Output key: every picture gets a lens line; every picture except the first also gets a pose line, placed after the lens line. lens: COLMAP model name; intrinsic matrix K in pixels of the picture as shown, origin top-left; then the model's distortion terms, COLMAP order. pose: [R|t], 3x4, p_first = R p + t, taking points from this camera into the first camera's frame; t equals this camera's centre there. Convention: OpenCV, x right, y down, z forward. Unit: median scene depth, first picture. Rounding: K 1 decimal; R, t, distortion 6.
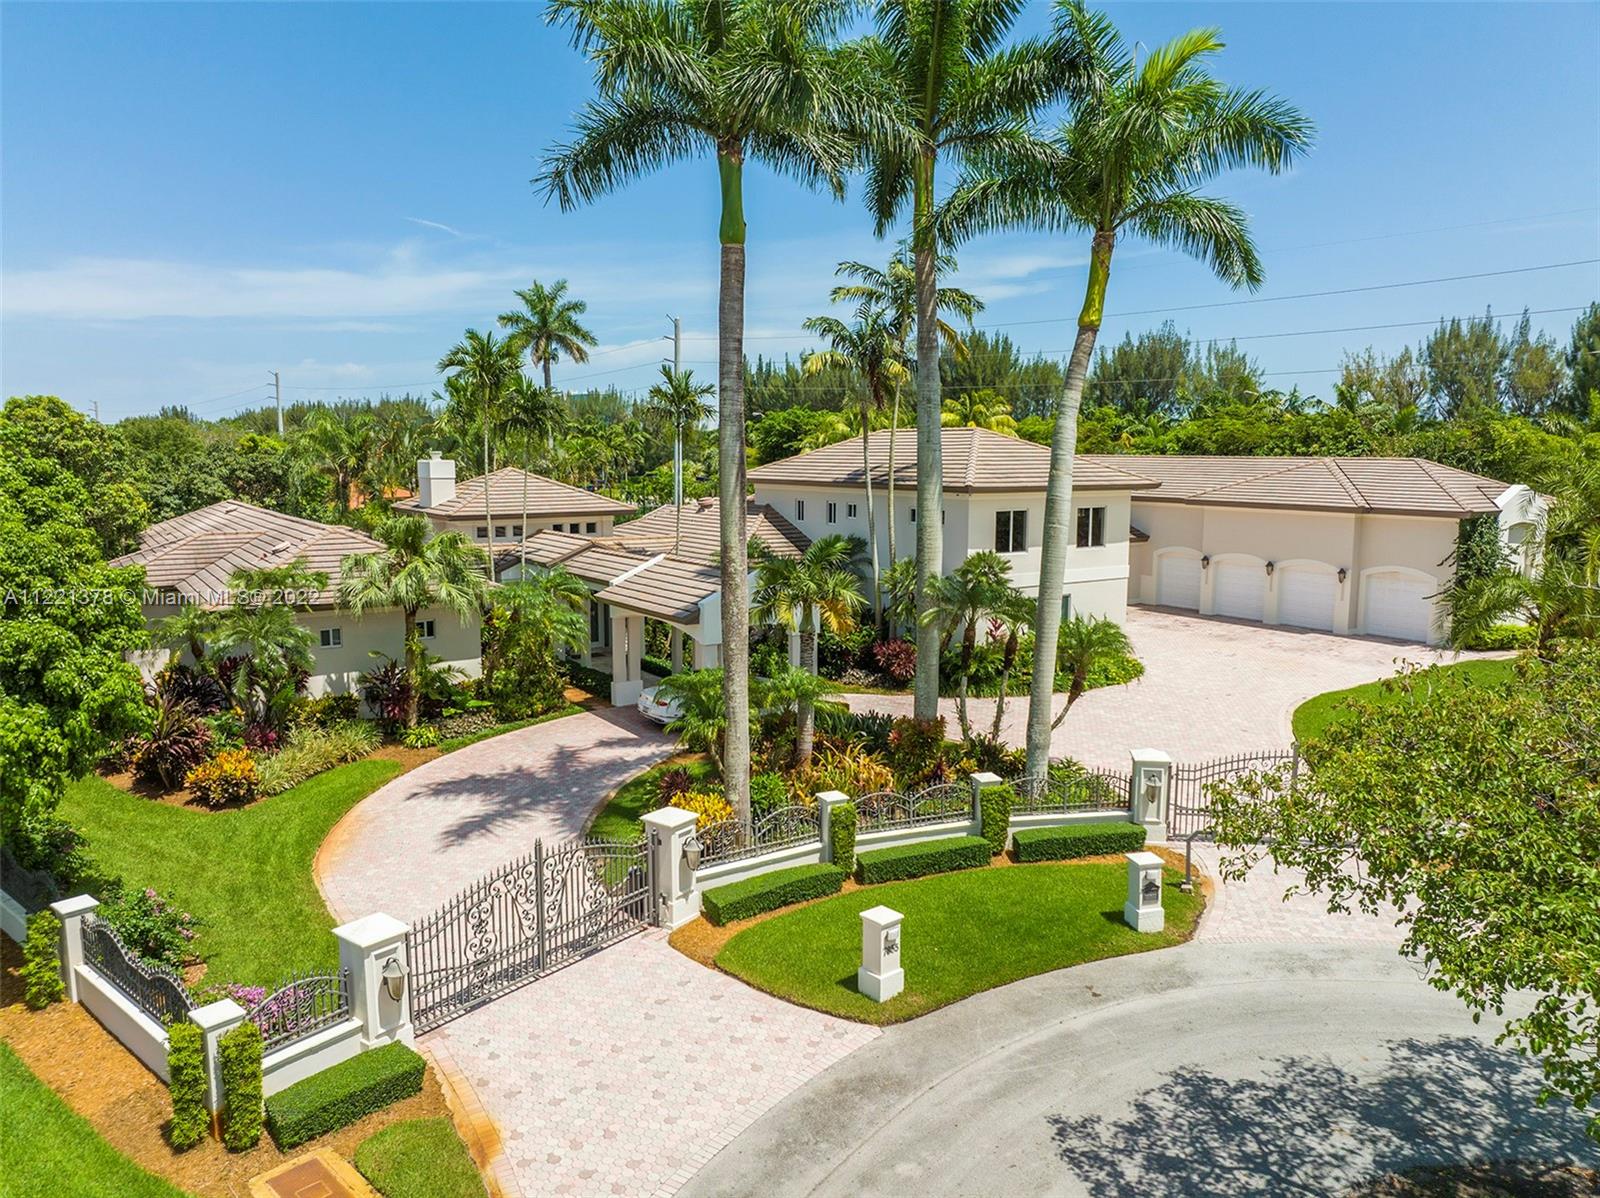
lens RADIAL K [[1050.8, 0, 804.2], [0, 1050.8, 623.6], [0, 0, 1]] dist [-0.027861, 0.007096]
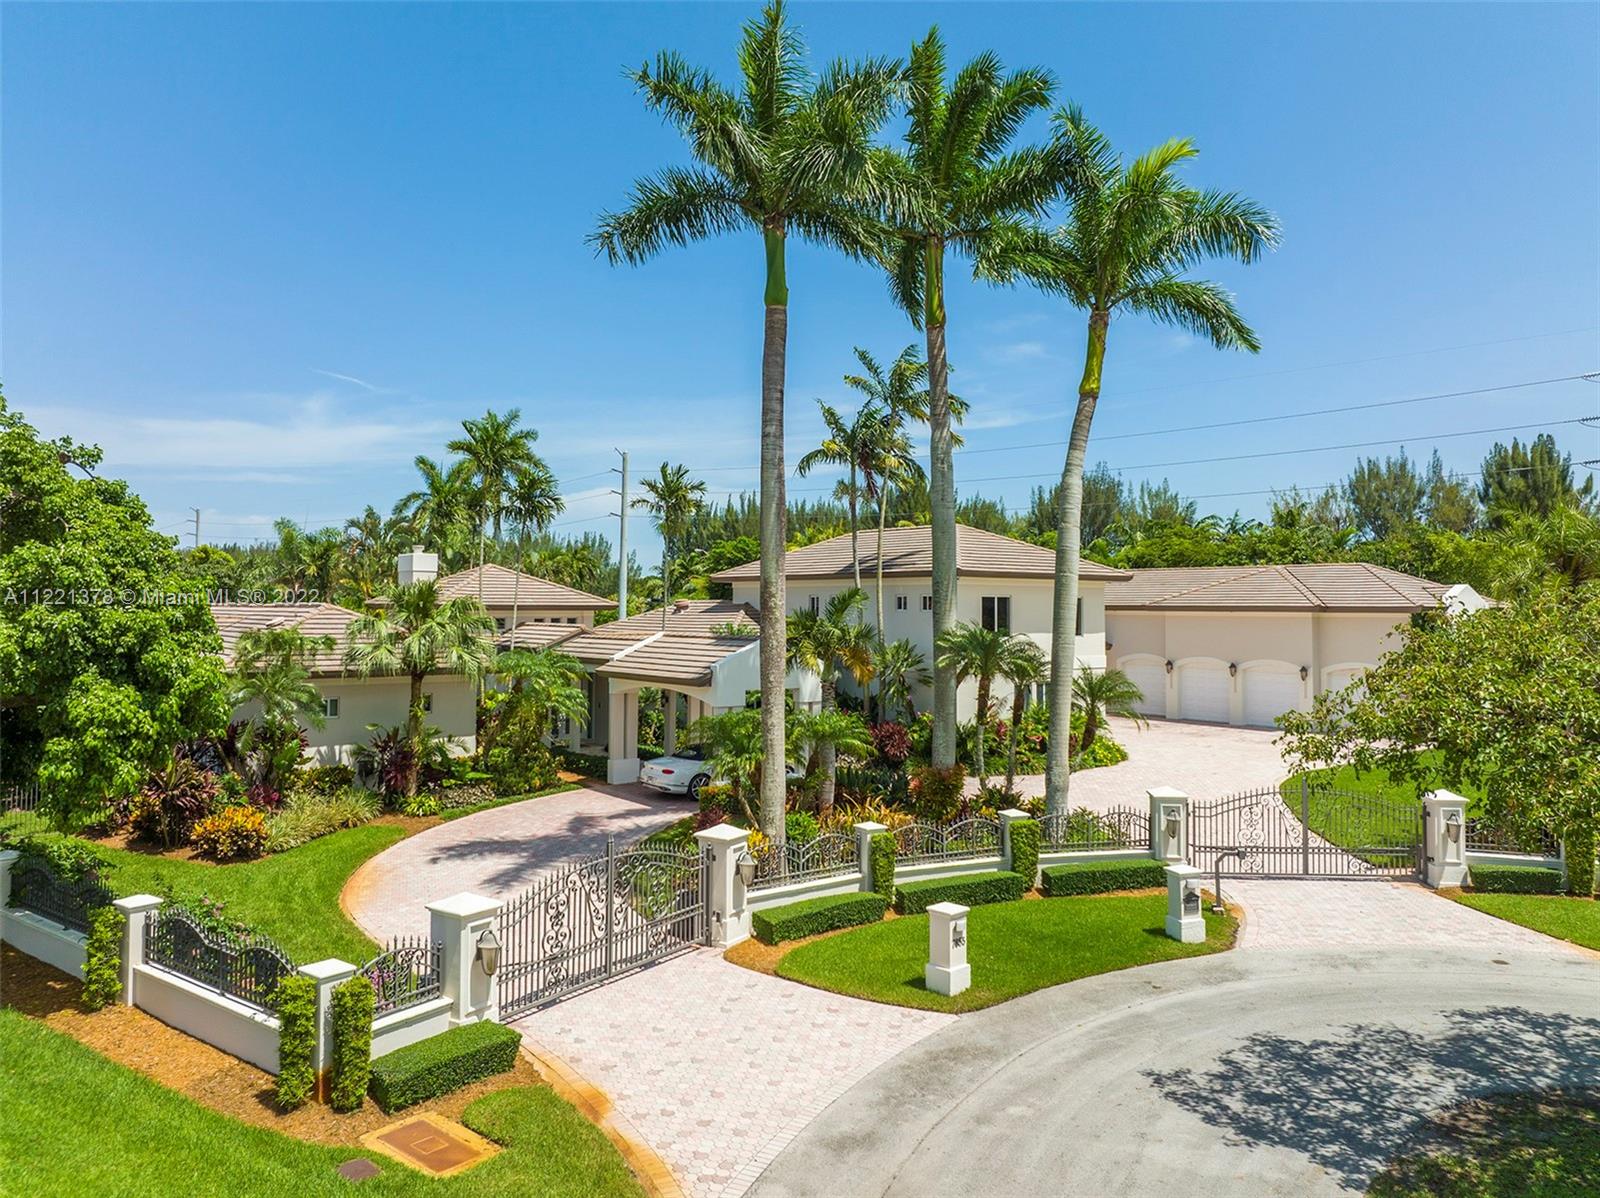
lens RADIAL K [[1081.5, 0, 800.0], [0, 1081.5, 599.0], [0, 0, 1]] dist [-0.026756, 0.008186]
pose [[0.998015, 0.004281, 0.062831, -0.108878], [0.006125, 0.986357, -0.164505, 0.120082], [-0.062678, 0.164563, 0.984373, -0.061443]]
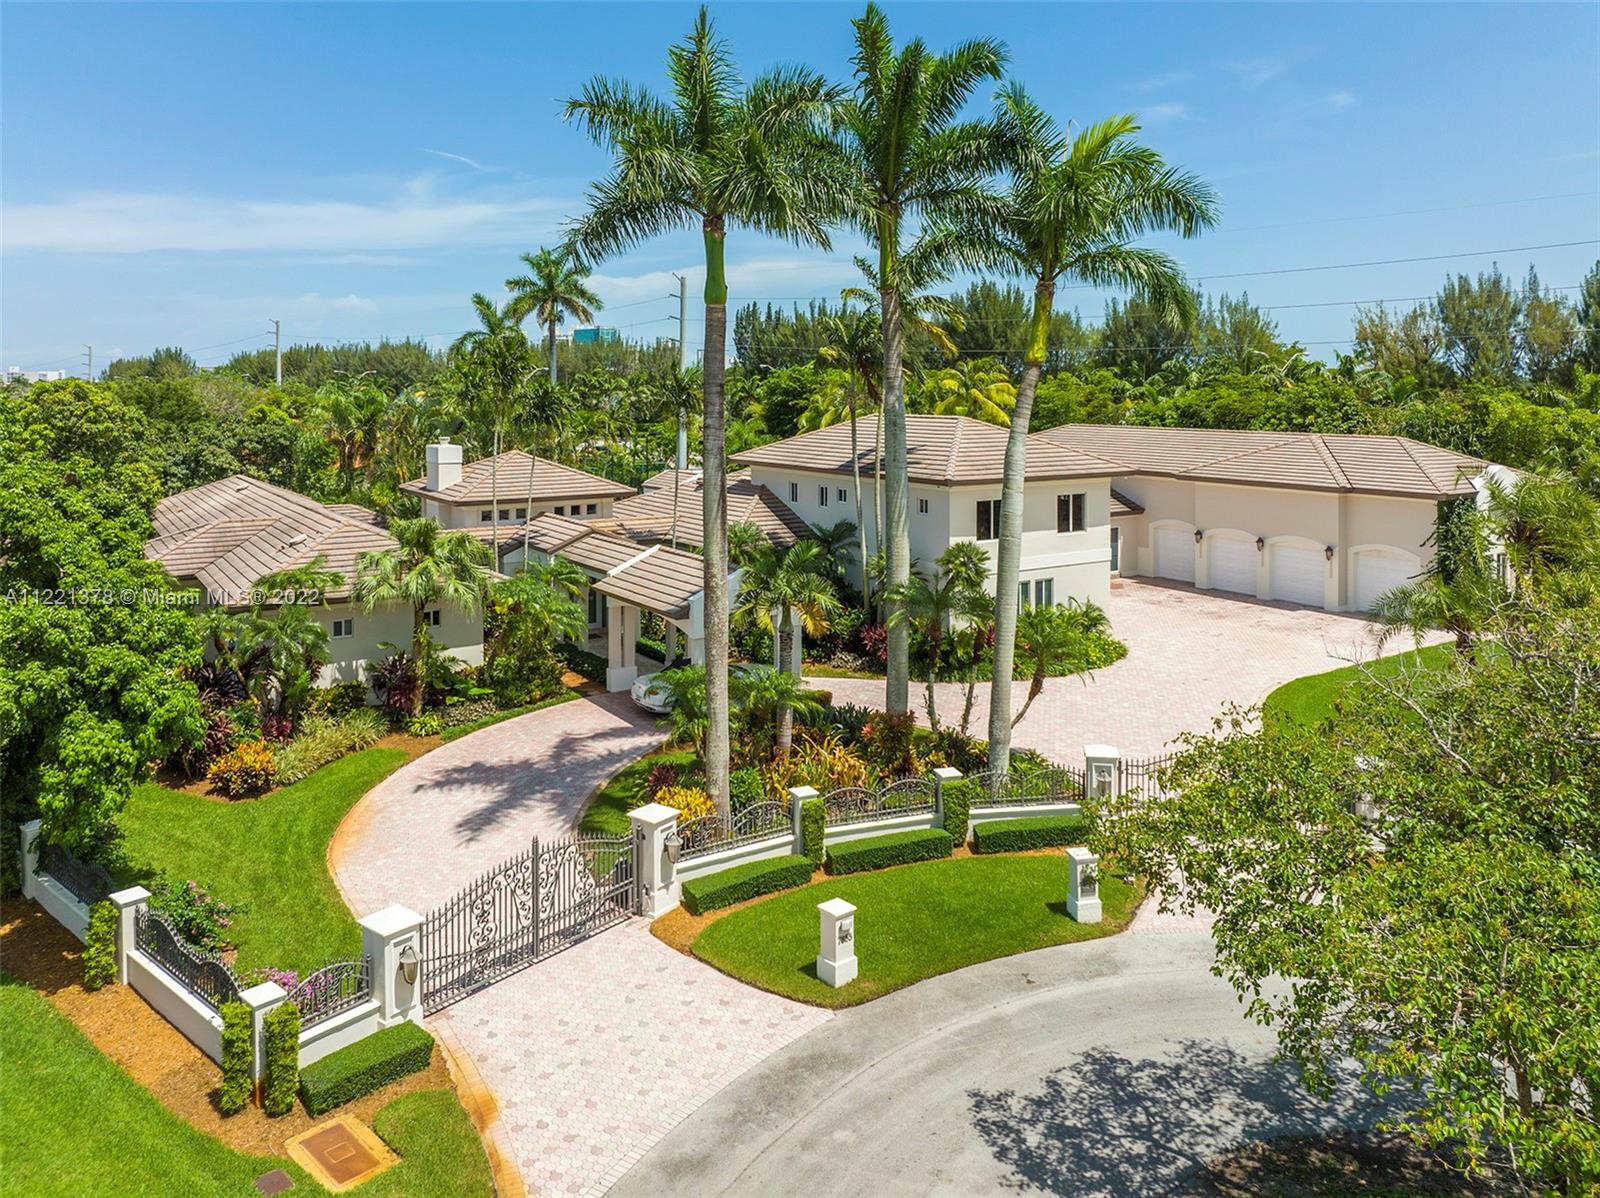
lens RADIAL K [[1110.0, 0, 806.2], [0, 1110.0, 444.5], [0, 0, 1]] dist [-0.017564, -0.002948]
pose [[0.999937, -0.001732, -0.011060, 0.043347], [0.000459, 0.993472, -0.114072, -0.064260], [0.011185, 0.114060, 0.993411, -0.191144]]
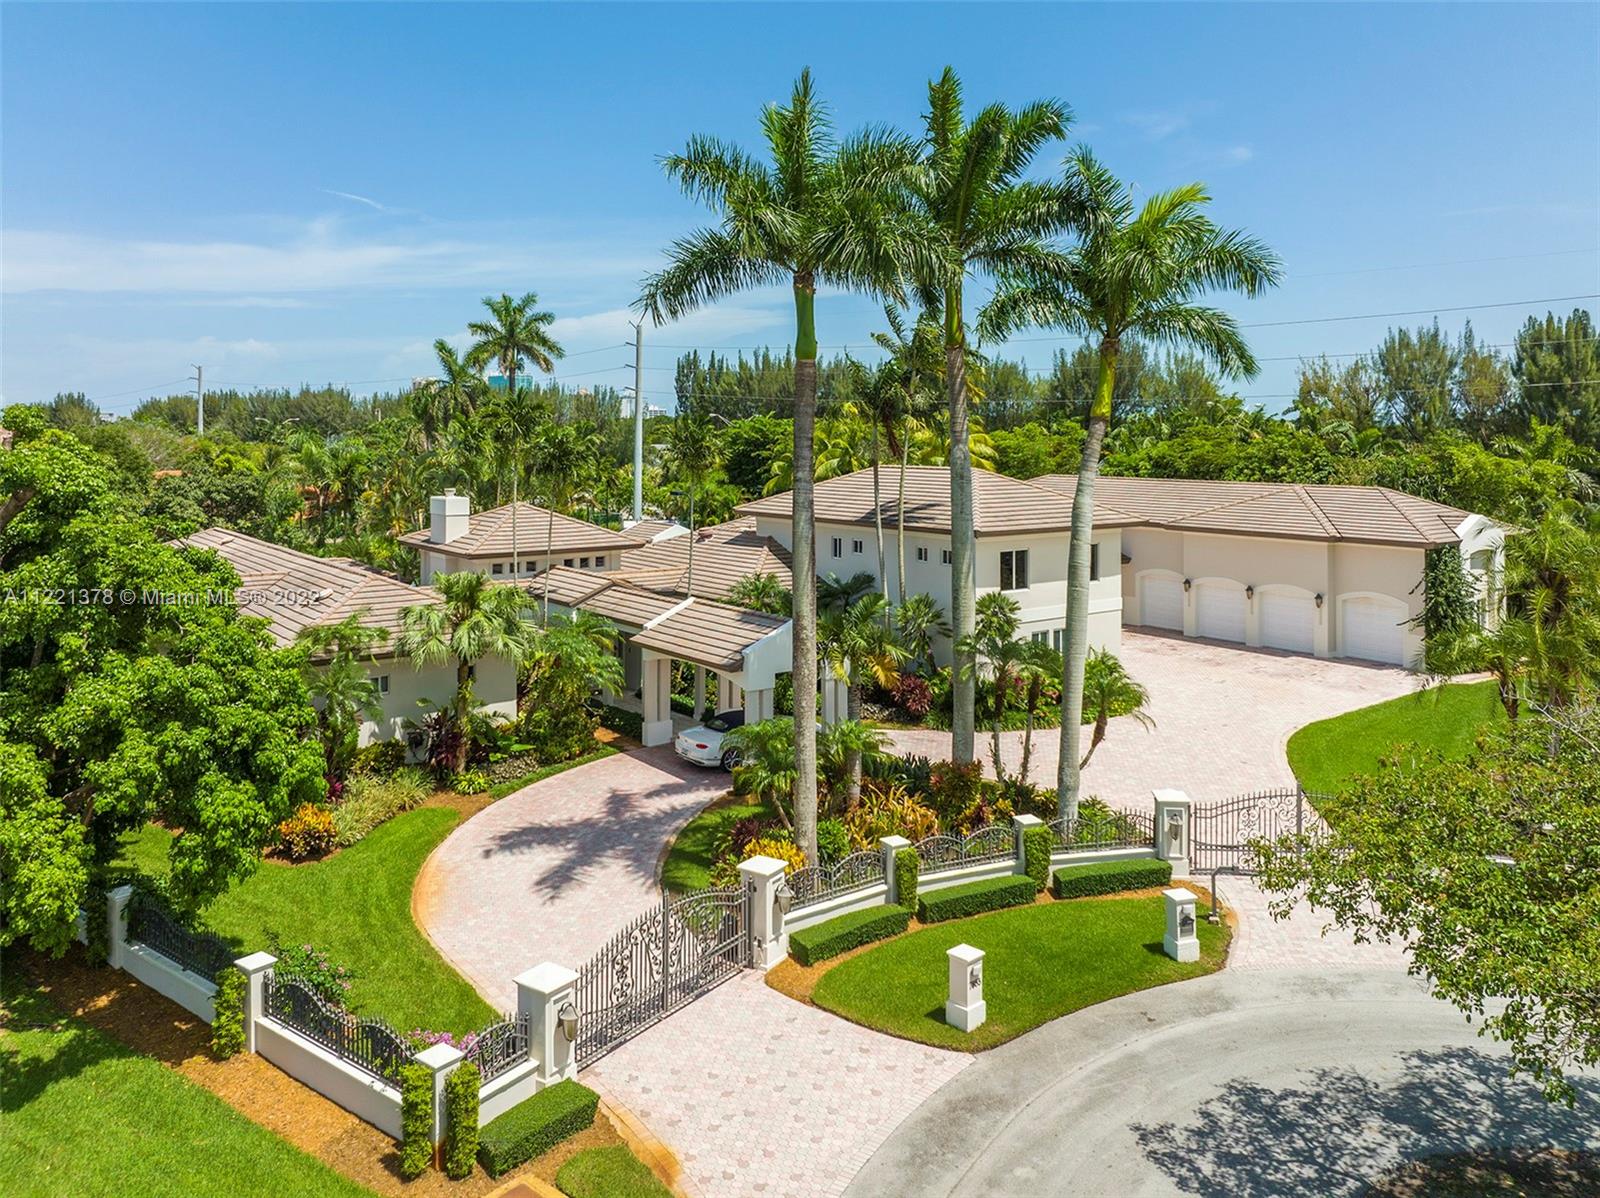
lens RADIAL K [[1121.2, 0, 805.4], [0, 1121.2, 471.4], [0, 0, 1]] dist [-0.021612, 0.000968]
pose [[0.998539, -0.001596, 0.054019, -0.132500], [0.008794, 0.991040, -0.133279, -0.066687], [-0.053322, 0.133559, 0.989605, -0.218687]]
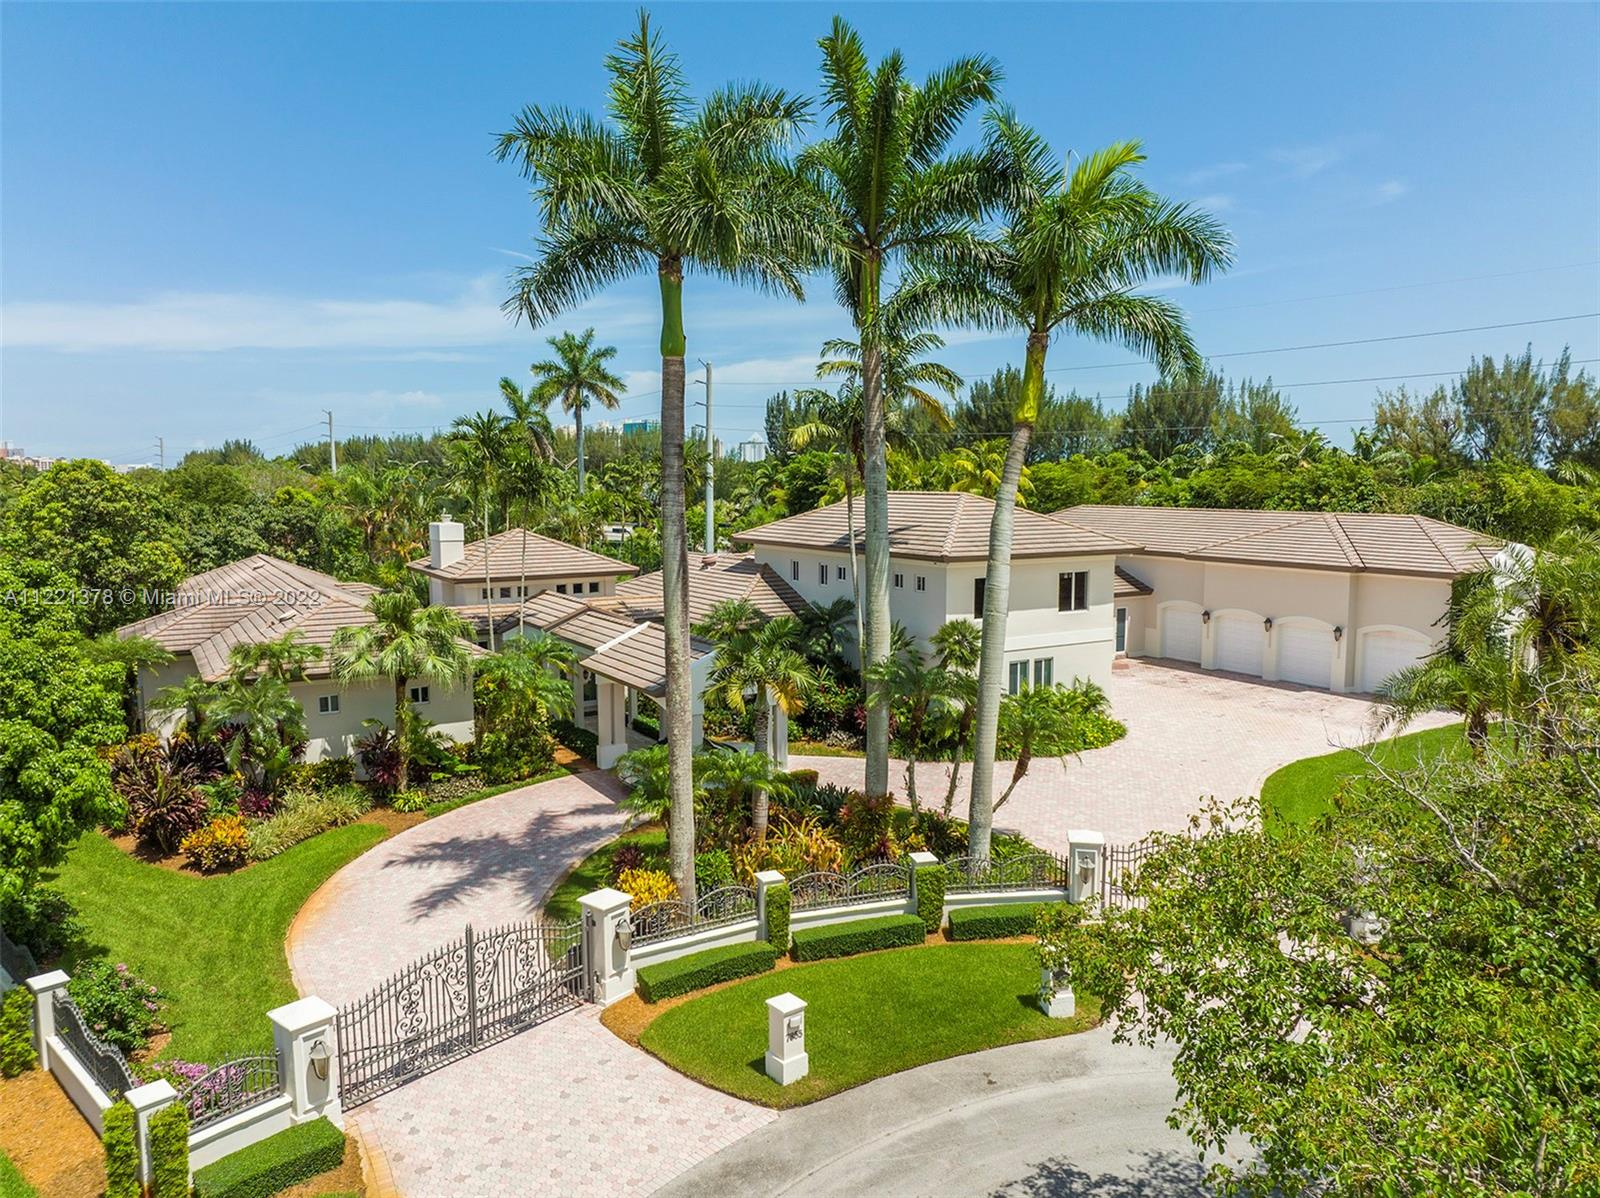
lens RADIAL K [[1051.5, 0, 804.7], [0, 1051.5, 631.3], [0, 0, 1]] dist [-0.039778, 0.025746]
pose [[0.998998, 0.002993, -0.044665, 0.109528], [-0.003874, 0.999799, -0.019650, -0.060603], [0.044598, 0.019803, 0.998809, -0.050829]]
